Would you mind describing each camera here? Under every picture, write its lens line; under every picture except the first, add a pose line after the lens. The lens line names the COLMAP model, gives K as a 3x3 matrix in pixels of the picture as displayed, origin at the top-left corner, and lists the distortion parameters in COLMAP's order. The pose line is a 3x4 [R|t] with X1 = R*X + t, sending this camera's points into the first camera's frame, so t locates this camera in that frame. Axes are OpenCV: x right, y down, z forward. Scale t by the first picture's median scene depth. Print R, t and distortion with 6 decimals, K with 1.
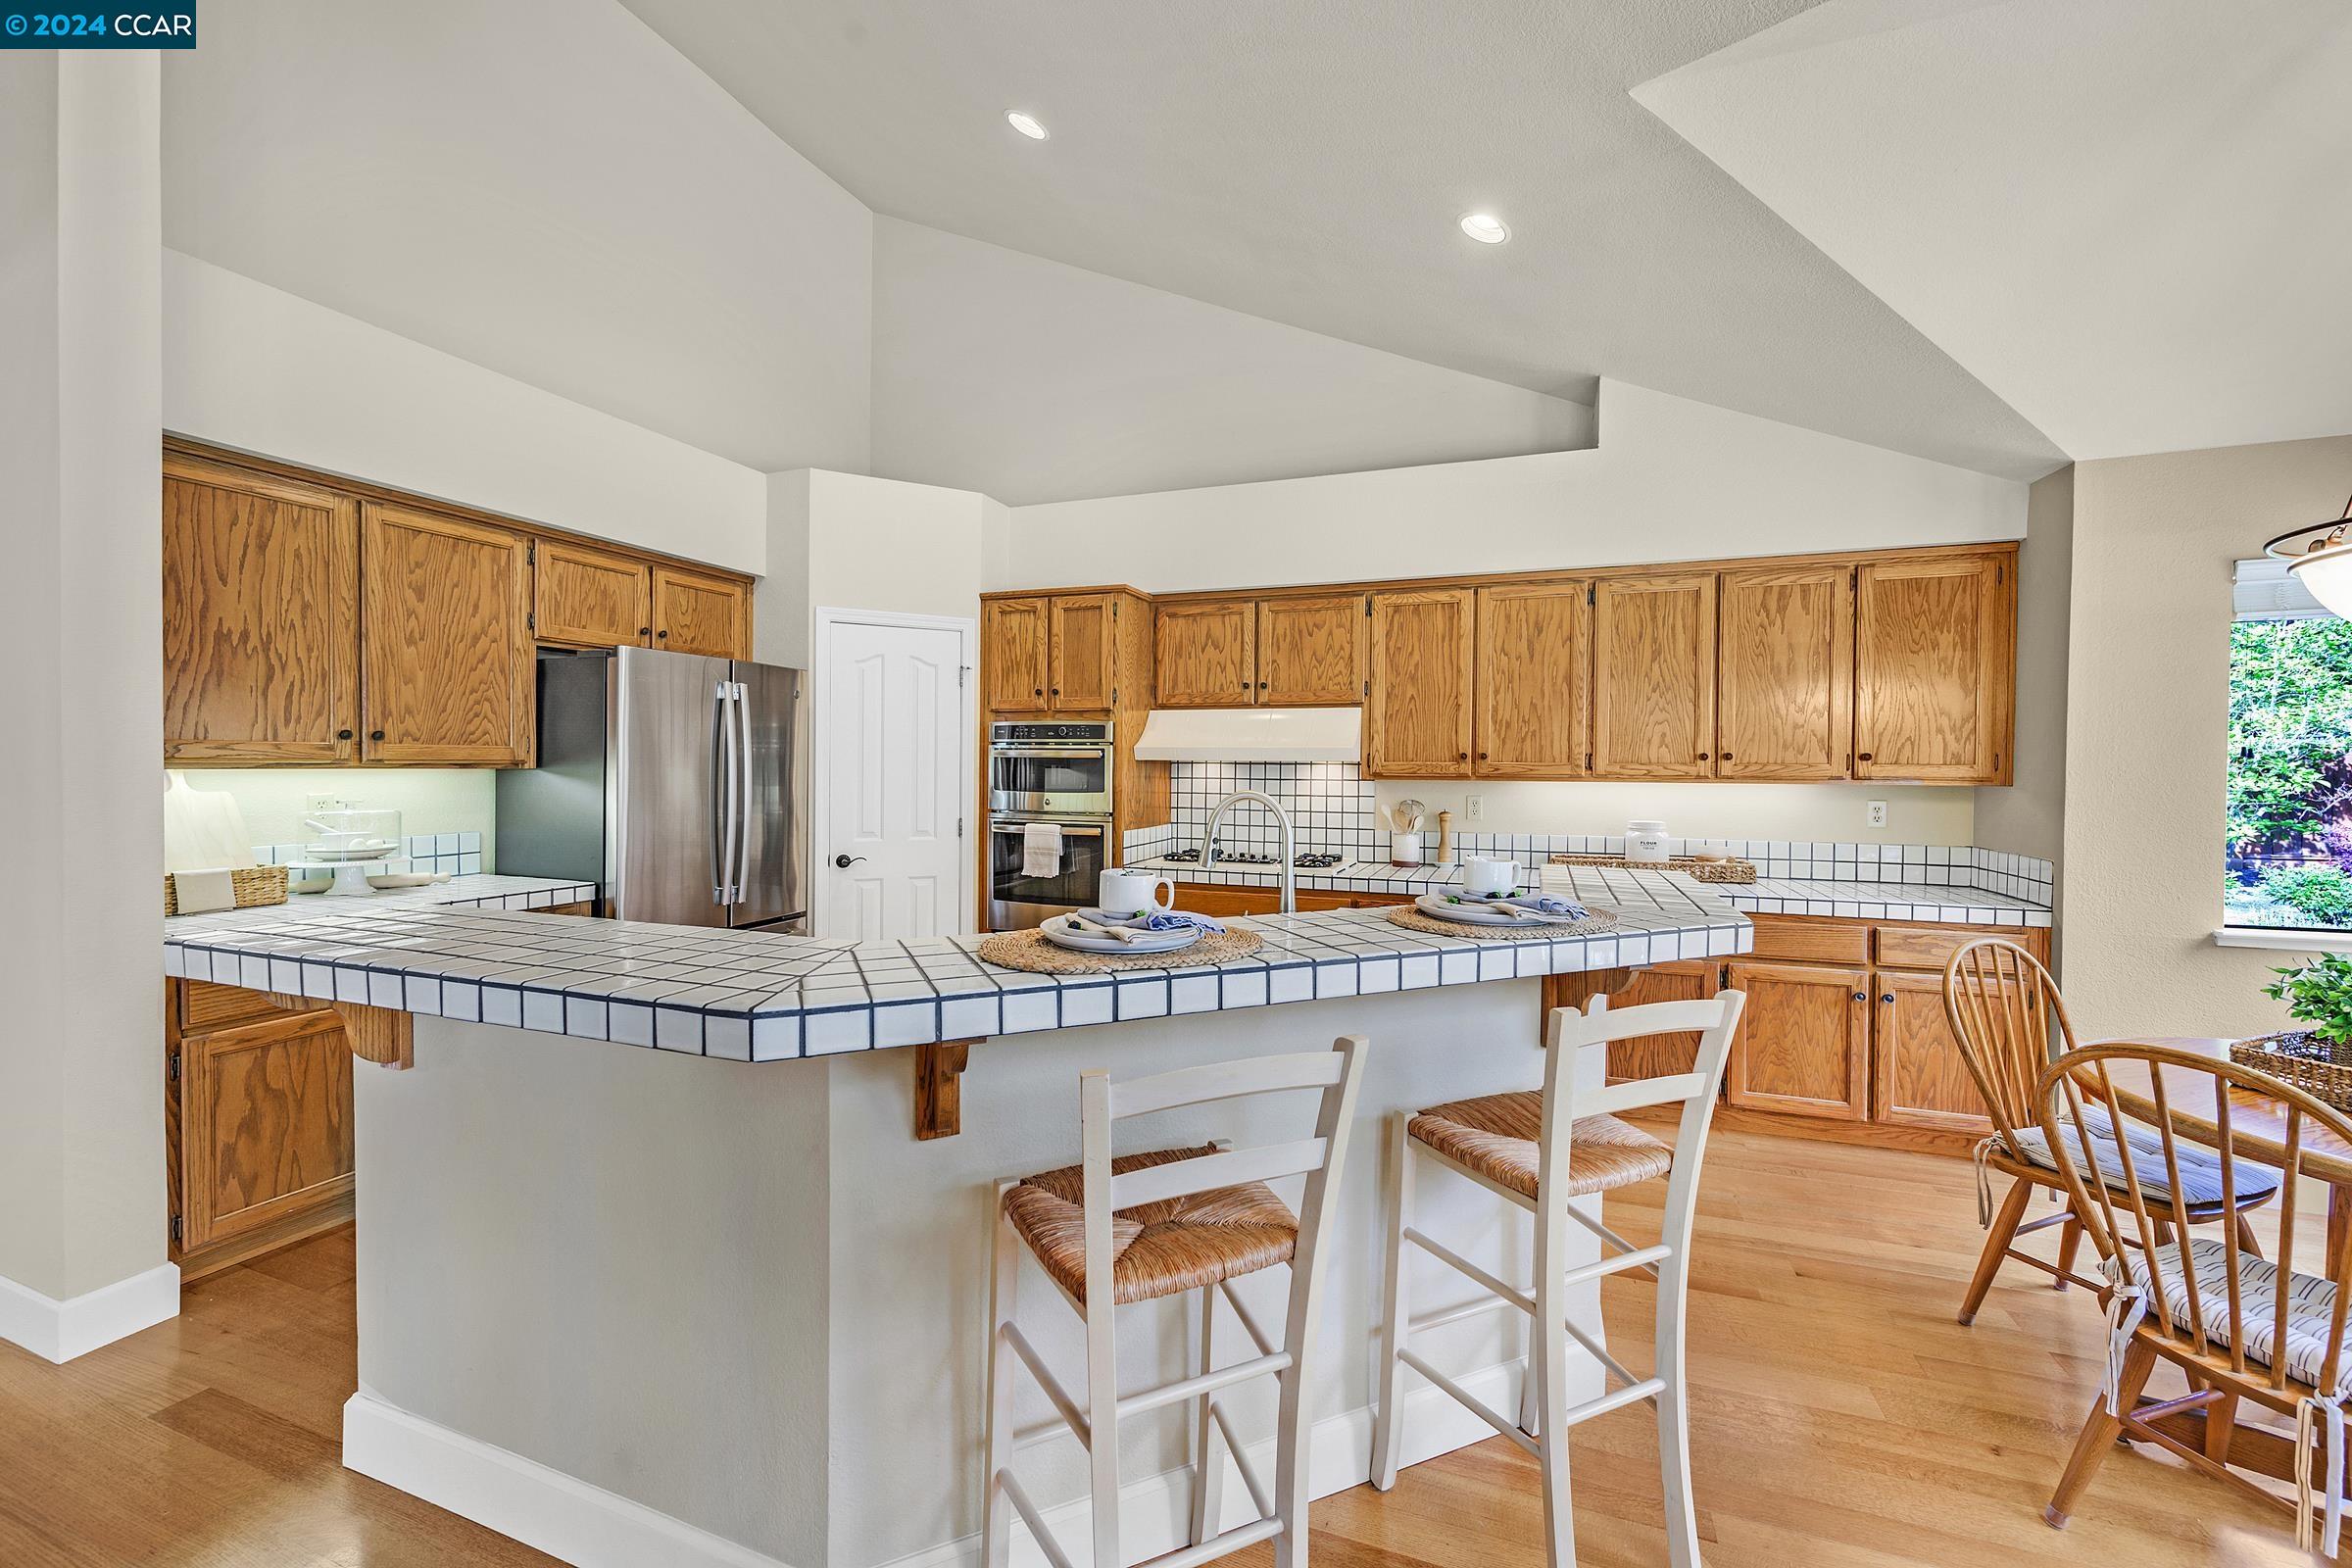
lens RADIAL K [[940.8, 0, 1183.1], [0, 940.8, 776.2], [0, 0, 1]] dist [-0.003163, 0.000269]
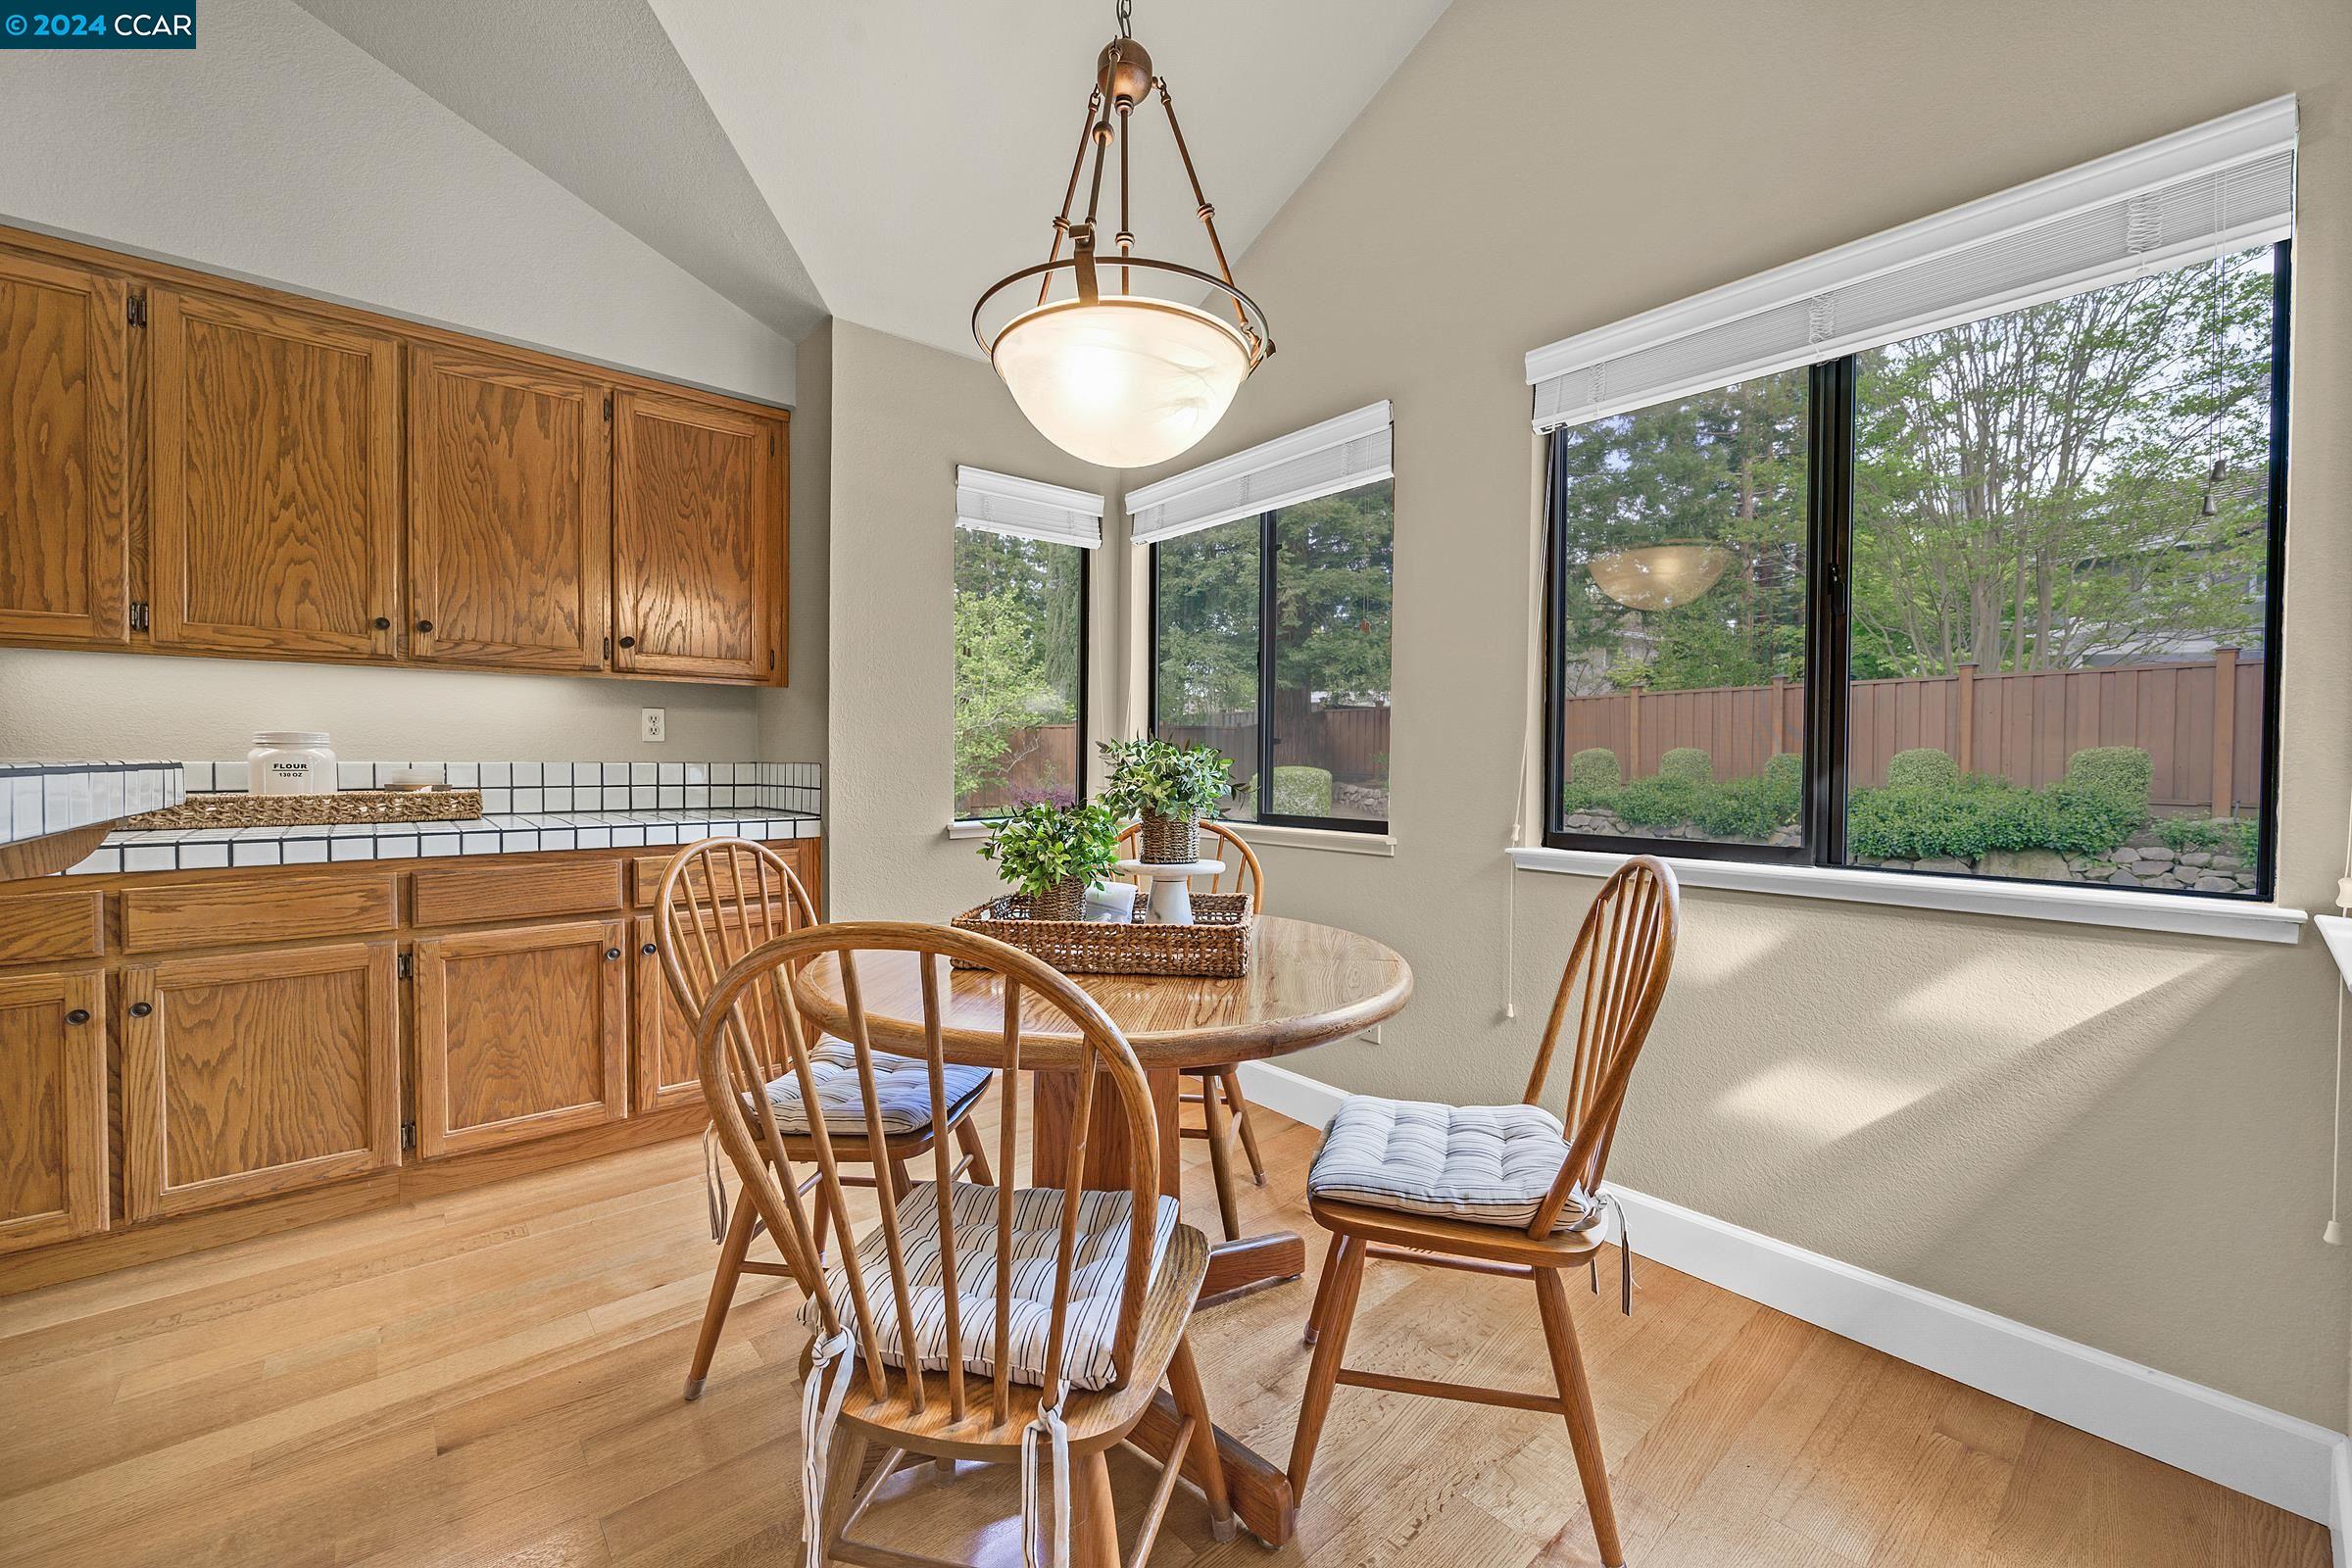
lens RADIAL K [[934.0, 0, 1188.2], [0, 934.0, 778.4], [0, 0, 1]] dist [-0.007518, 0.000182]
pose [[0.475550, -0.018710, 0.879490, 0.246849], [0.008777, 0.999825, 0.016524, 0.074239], [-0.879645, -0.000139, 0.475631, 0.212497]]
